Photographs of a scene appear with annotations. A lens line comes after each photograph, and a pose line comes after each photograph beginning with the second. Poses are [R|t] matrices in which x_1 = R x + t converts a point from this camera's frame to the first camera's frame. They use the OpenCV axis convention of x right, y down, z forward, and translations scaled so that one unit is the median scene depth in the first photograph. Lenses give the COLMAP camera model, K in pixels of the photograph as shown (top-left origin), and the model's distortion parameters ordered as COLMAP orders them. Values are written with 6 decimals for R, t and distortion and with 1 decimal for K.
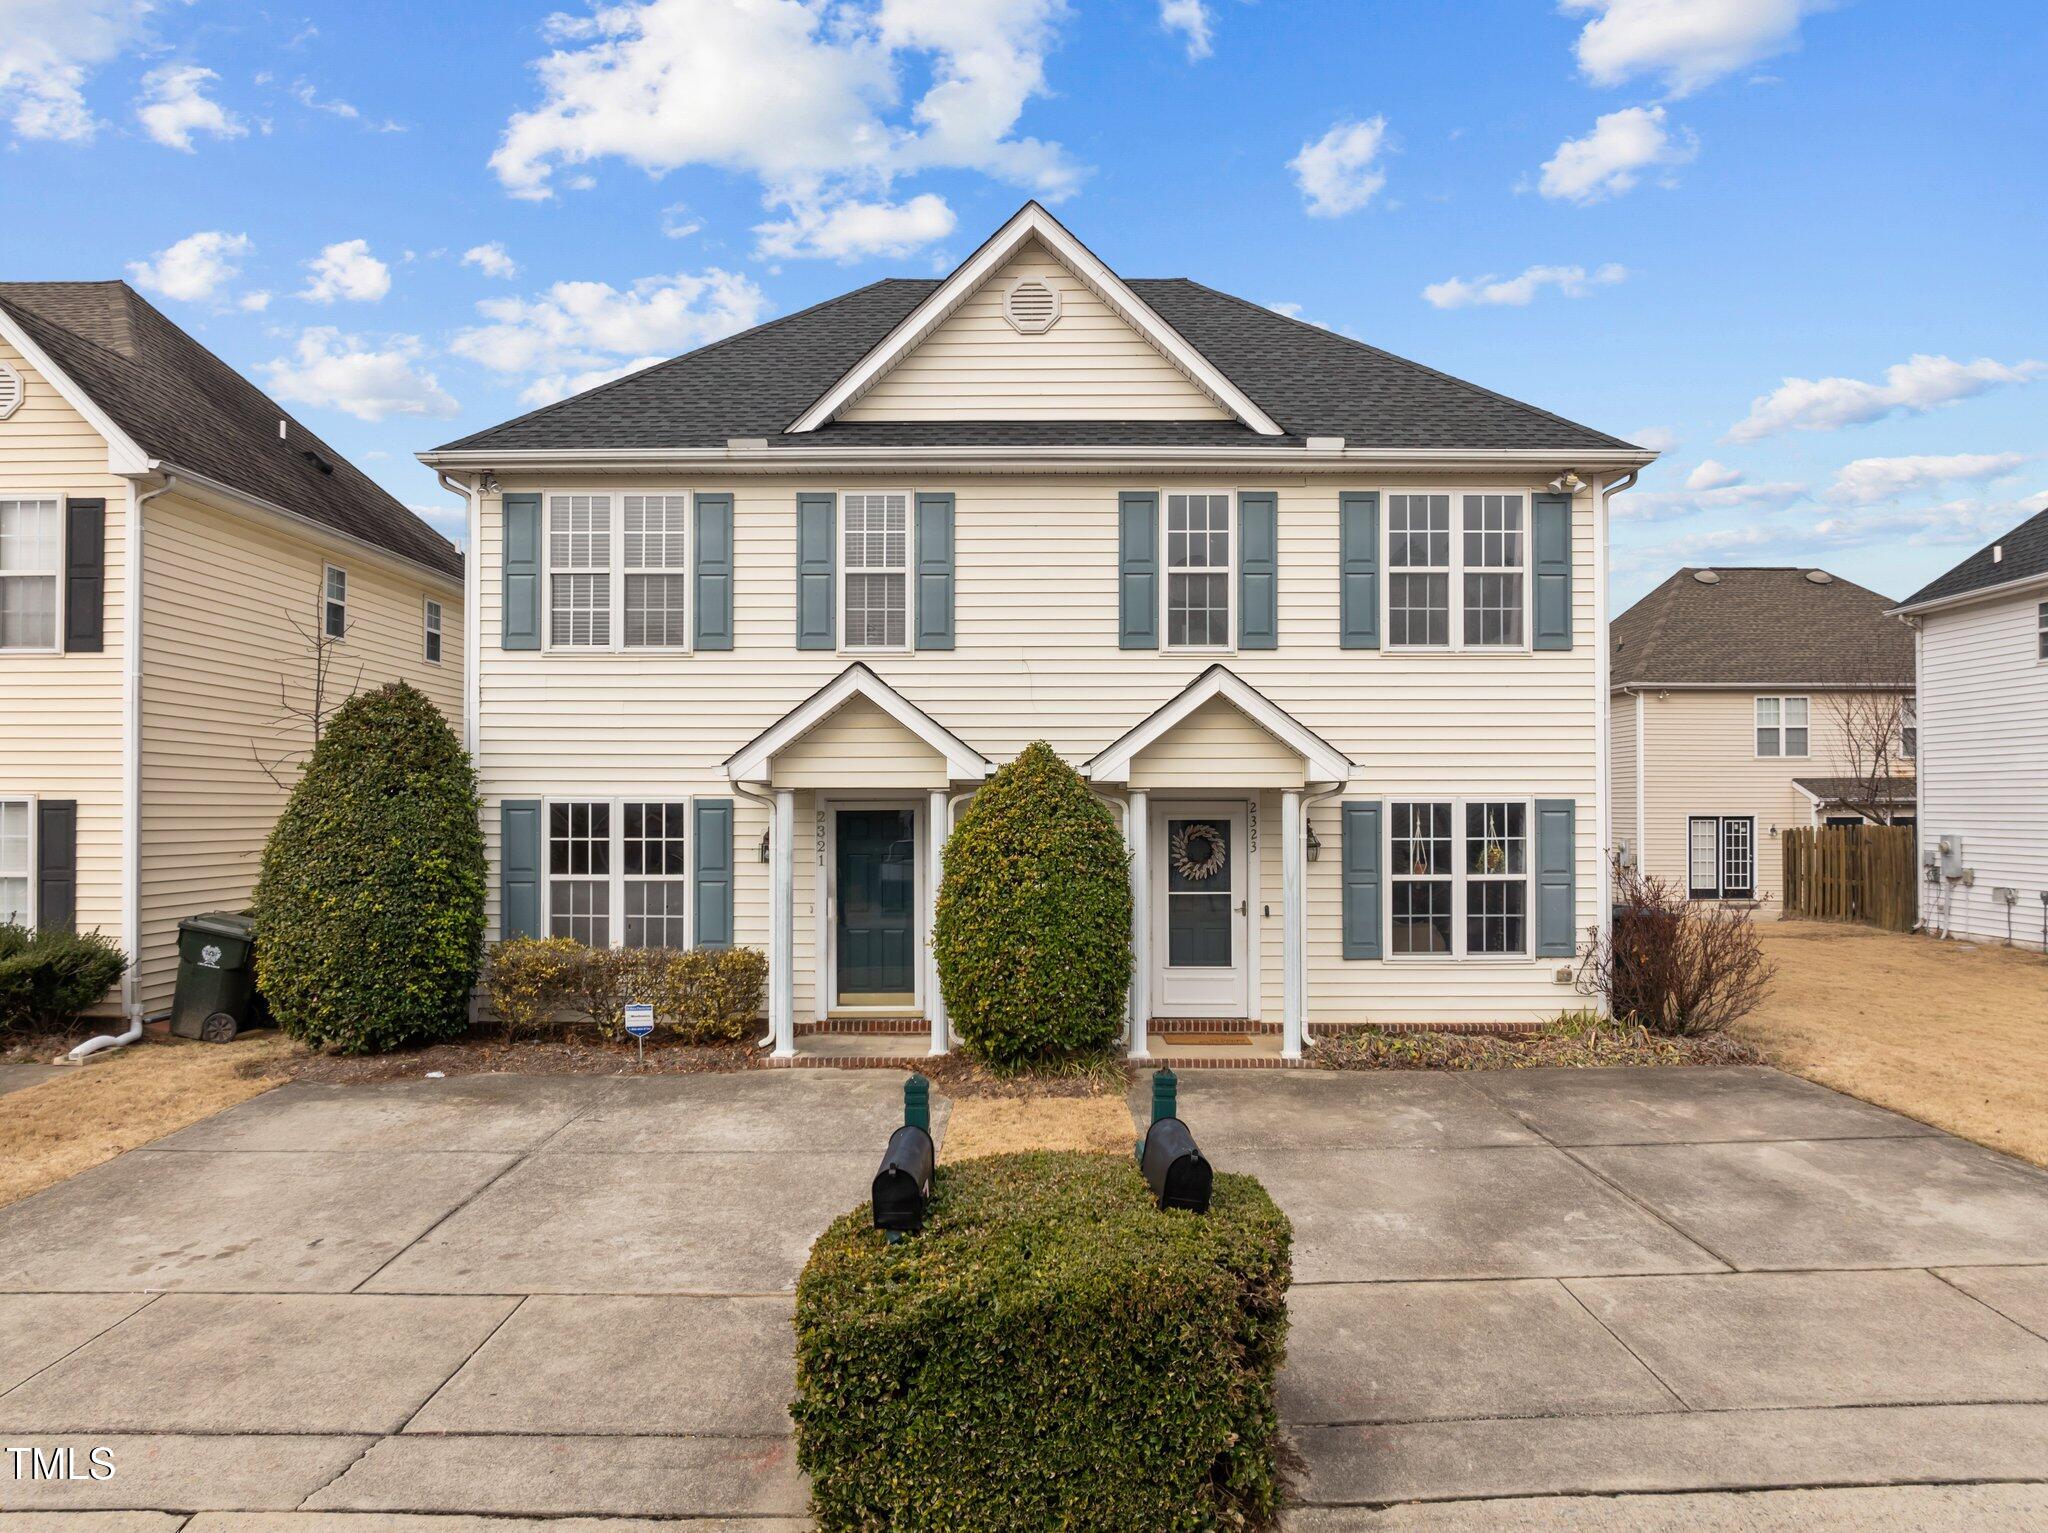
lens RADIAL K [[1424.4, 0, 1017.4], [0, 1424.4, 711.9], [0, 0, 1]] dist [0.006526, 0.001097]
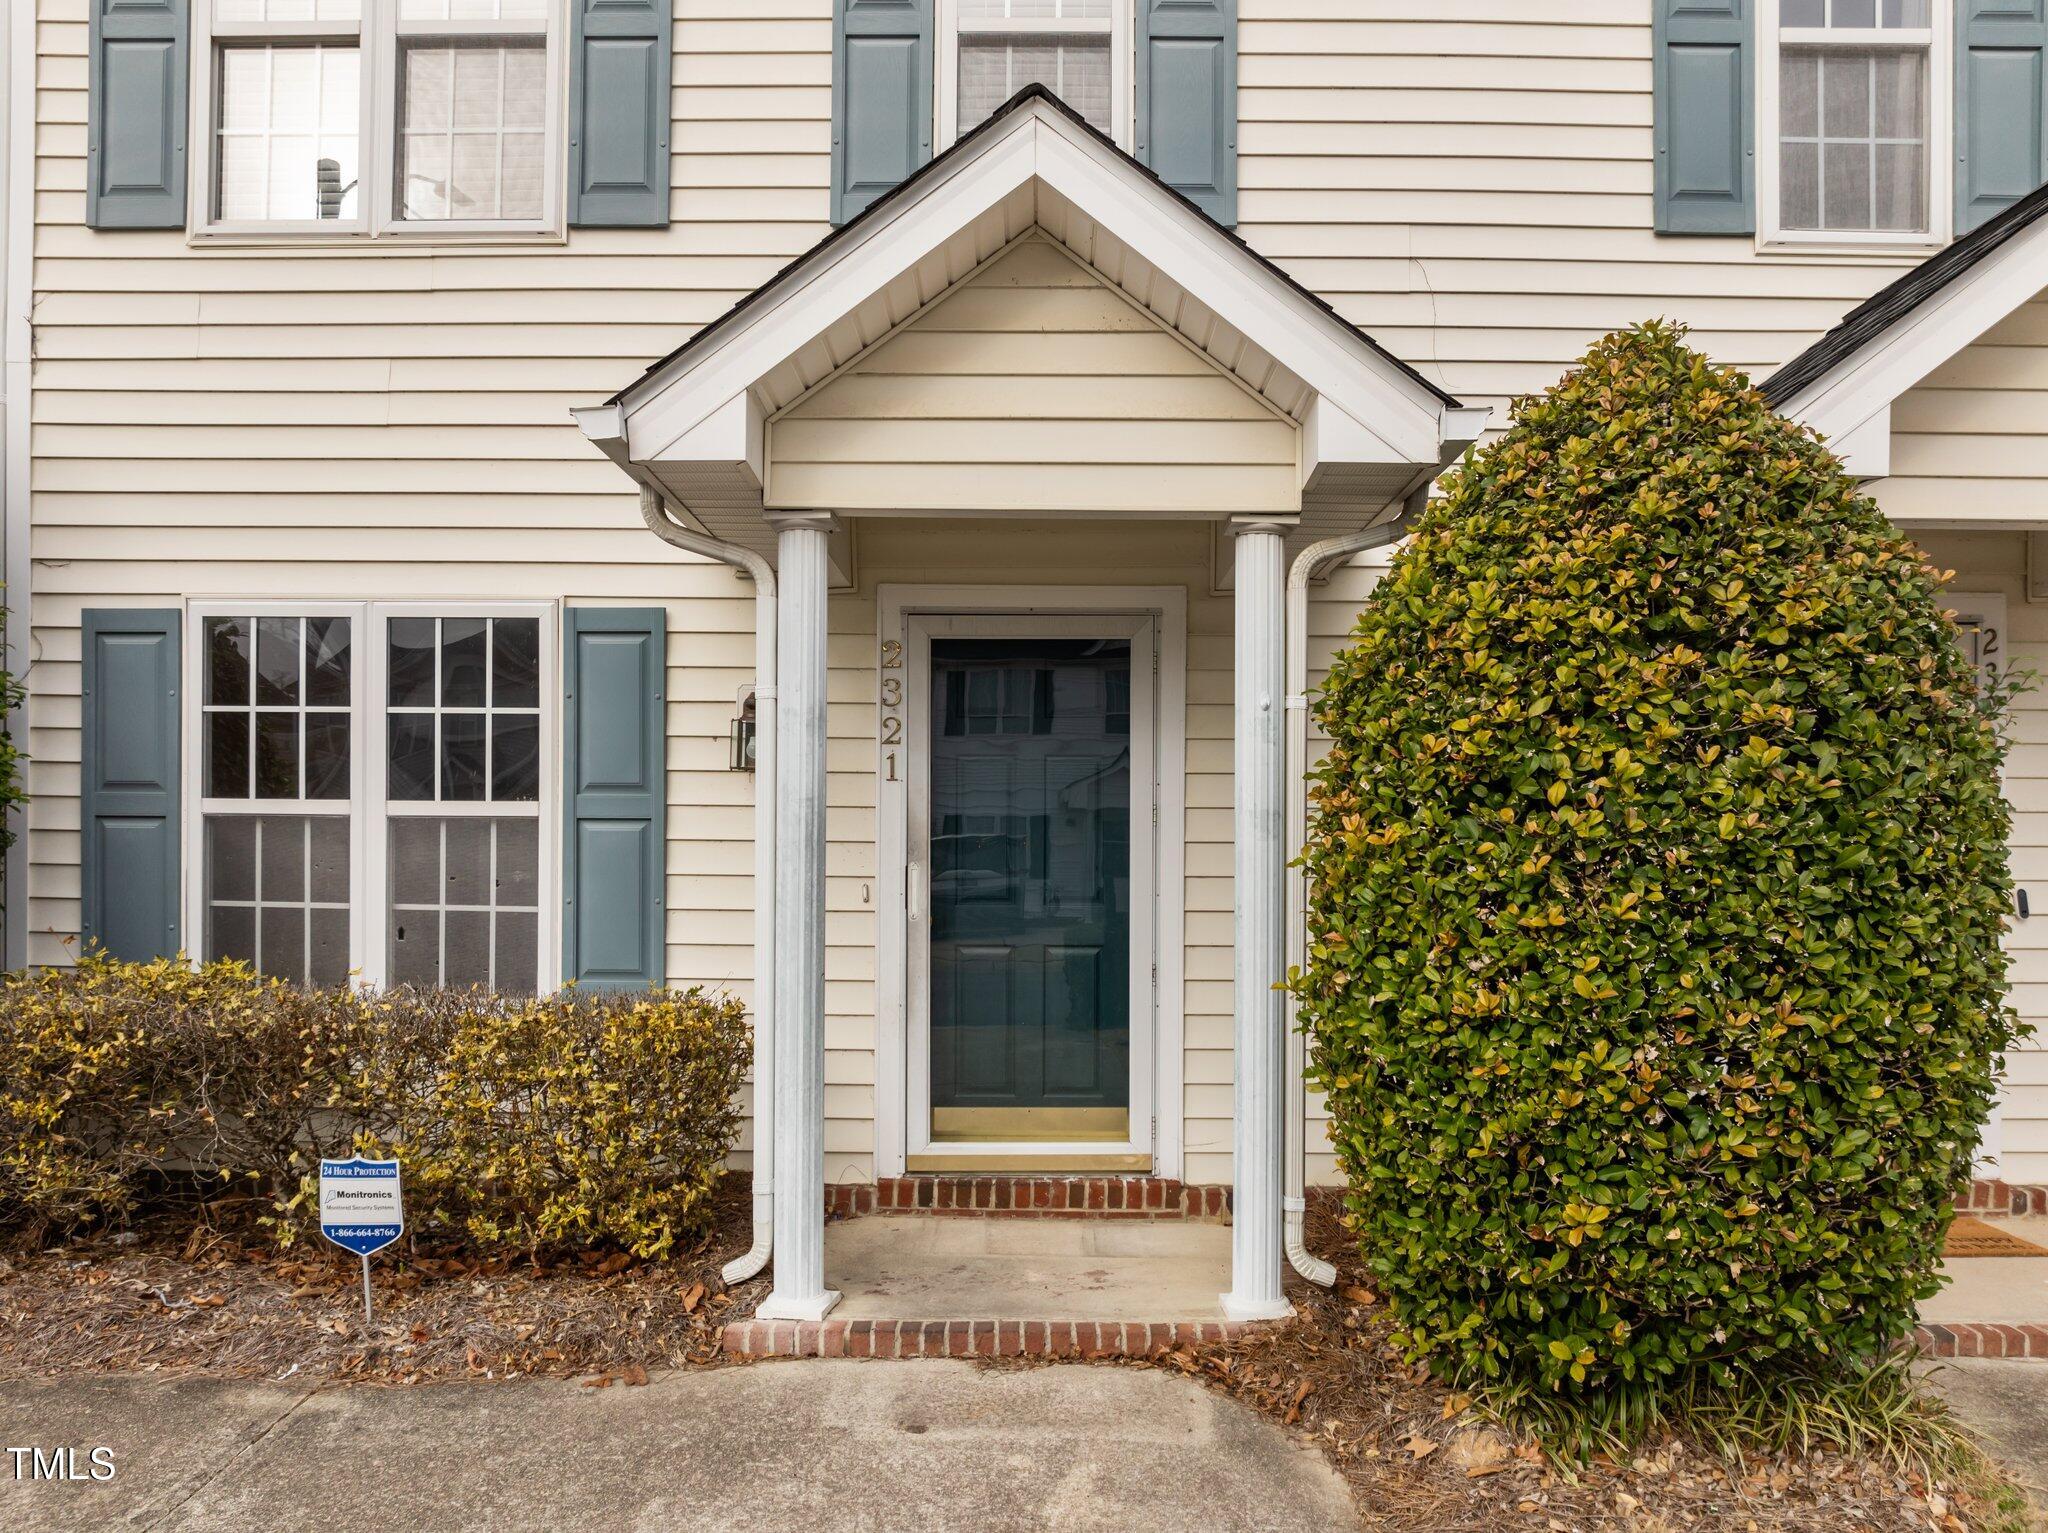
lens RADIAL K [[1446.3, 0, 1026.5], [0, 1446.3, 773.8], [0, 0, 1]] dist [-0.033903, 0.001900]
pose [[0.999971, 0.006920, 0.003200, -0.102616], [-0.006973, 0.999832, 0.016964, 0.099439], [-0.003082, -0.016986, 0.999851, 0.609039]]
